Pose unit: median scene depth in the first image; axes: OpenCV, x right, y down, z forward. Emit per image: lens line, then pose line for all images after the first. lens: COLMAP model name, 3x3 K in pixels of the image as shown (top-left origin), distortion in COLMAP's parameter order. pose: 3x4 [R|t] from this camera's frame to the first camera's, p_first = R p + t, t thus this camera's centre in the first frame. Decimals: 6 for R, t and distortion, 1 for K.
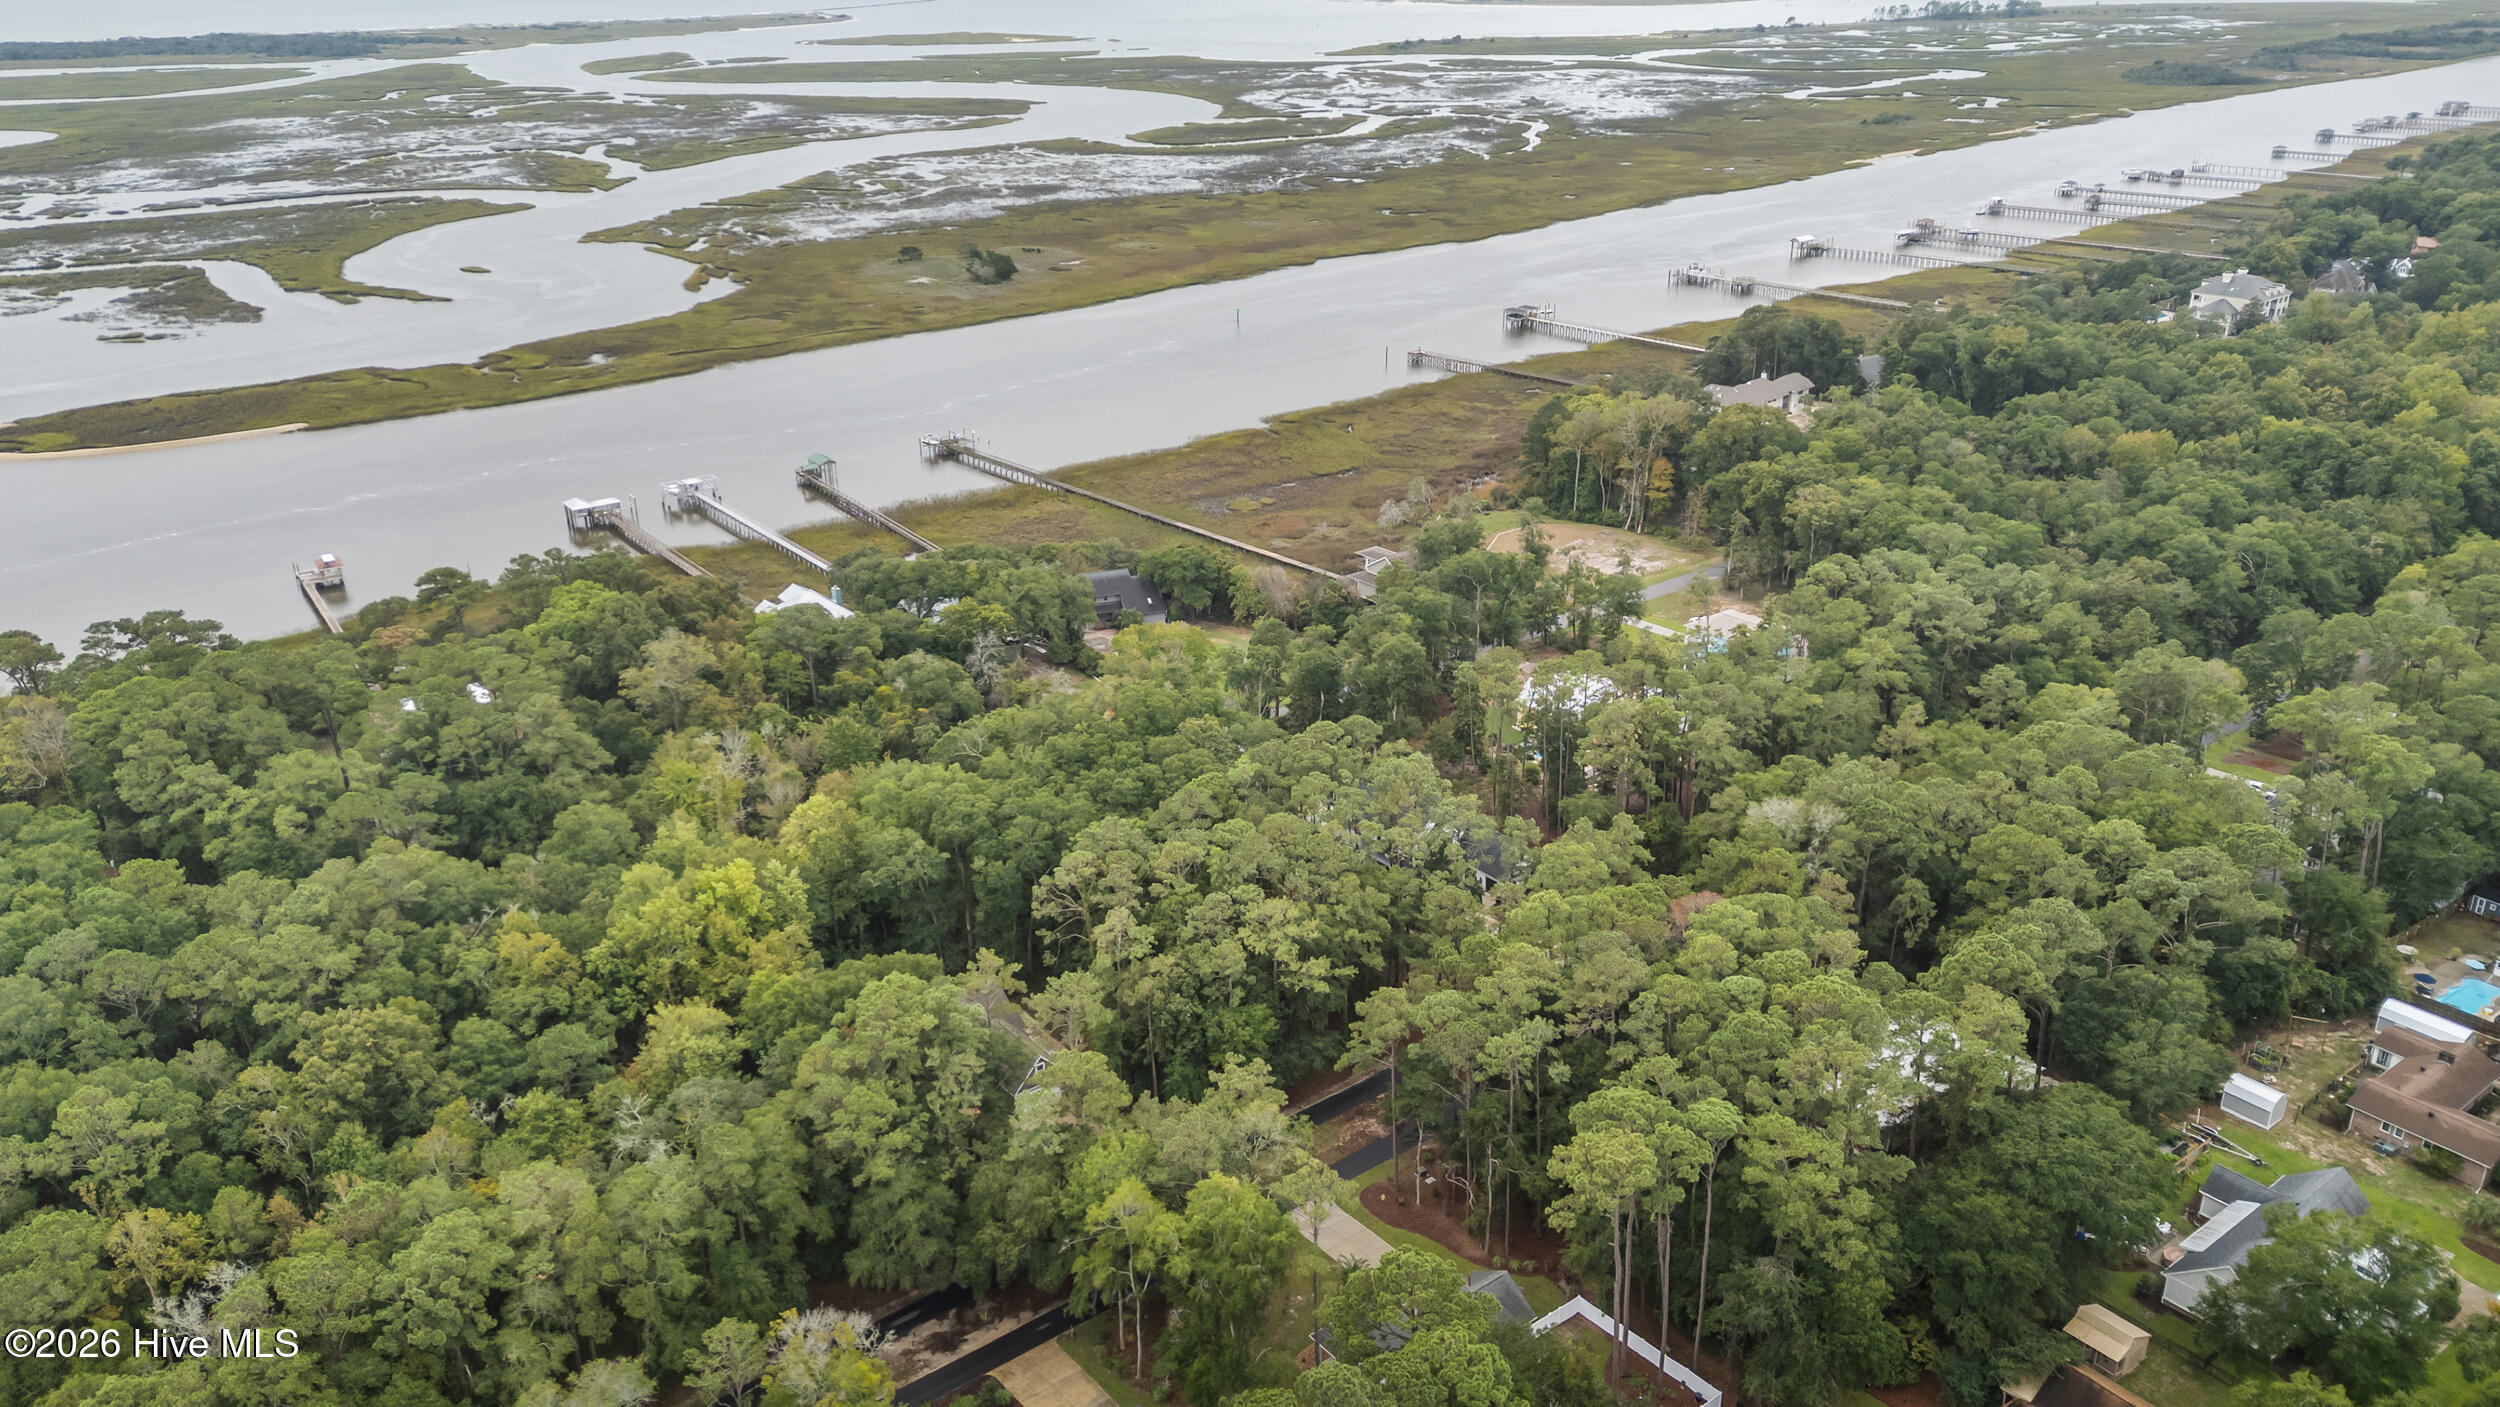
lens RADIAL K [[1826.9, 0, 1250.0], [0, 1826.9, 703.5], [0, 0, 1]] dist [0.037796, -0.001860]
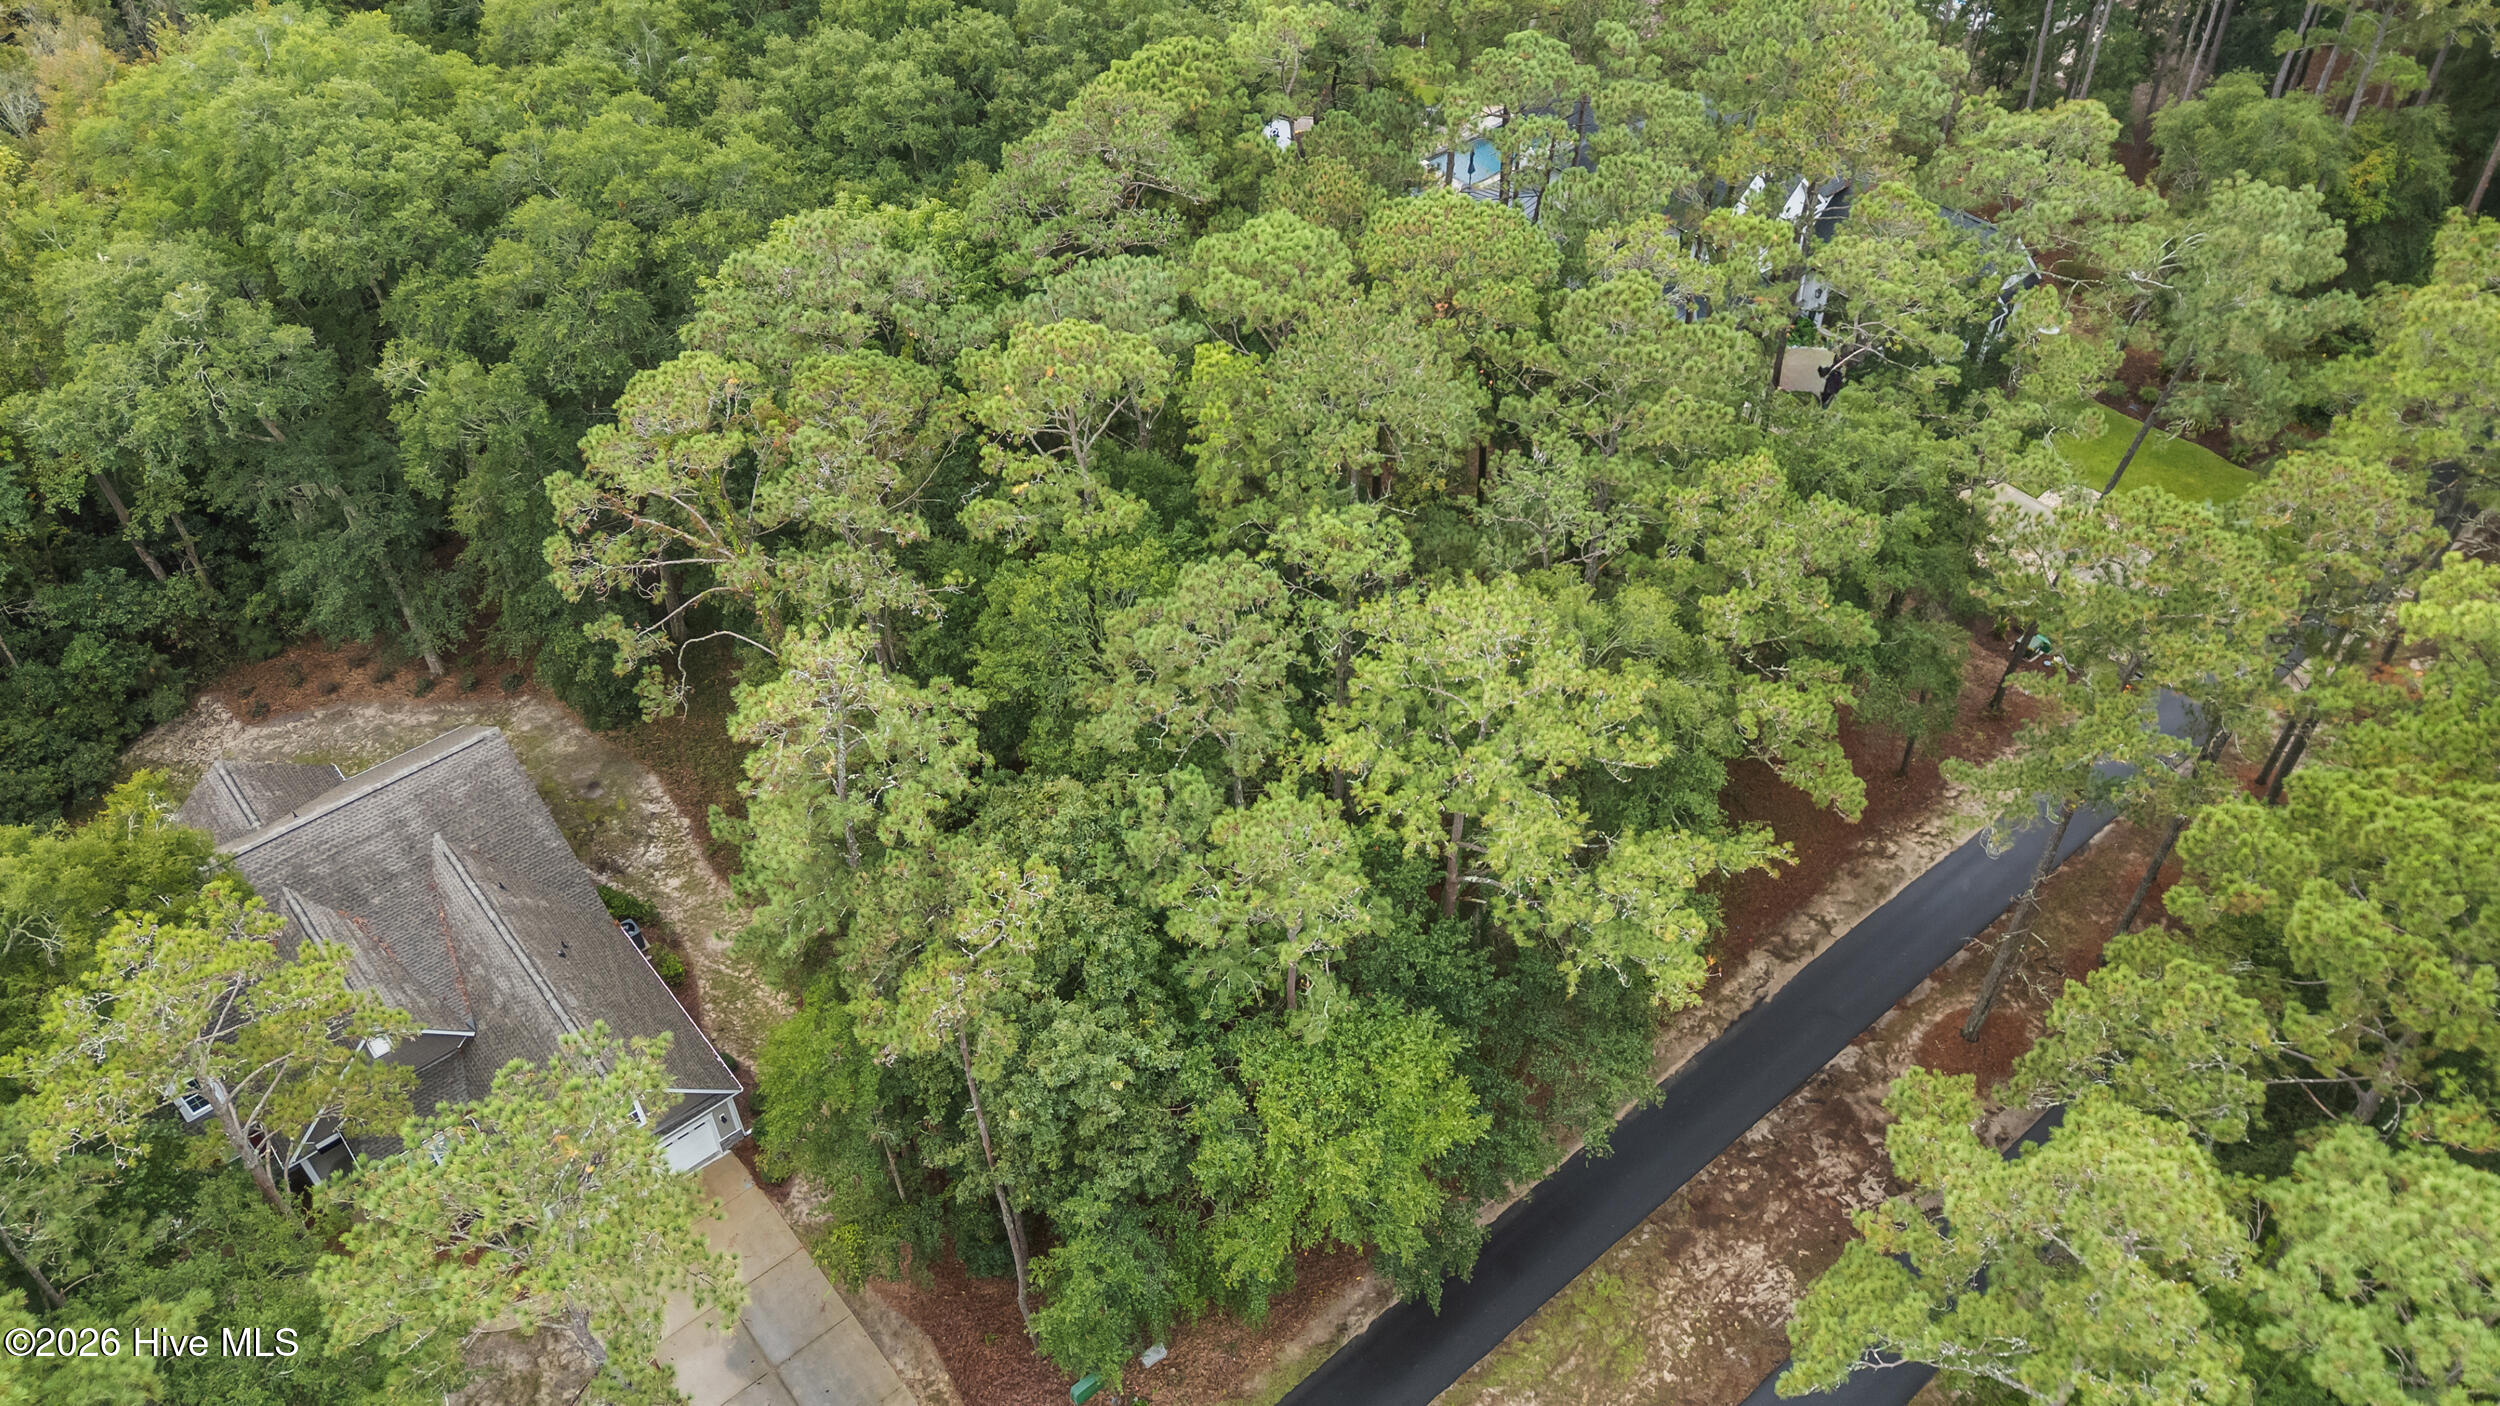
lens RADIAL K [[1826.9, 0, 1250.0], [0, 1826.9, 703.0], [0, 0, 1]] dist [0.037796, -0.001860]
pose [[0.999313, -0.020459, 0.030914, -0.021817], [0.007695, 0.930234, 0.366887, 0.030862], [-0.036264, -0.366397, 0.929752, 0.731598]]
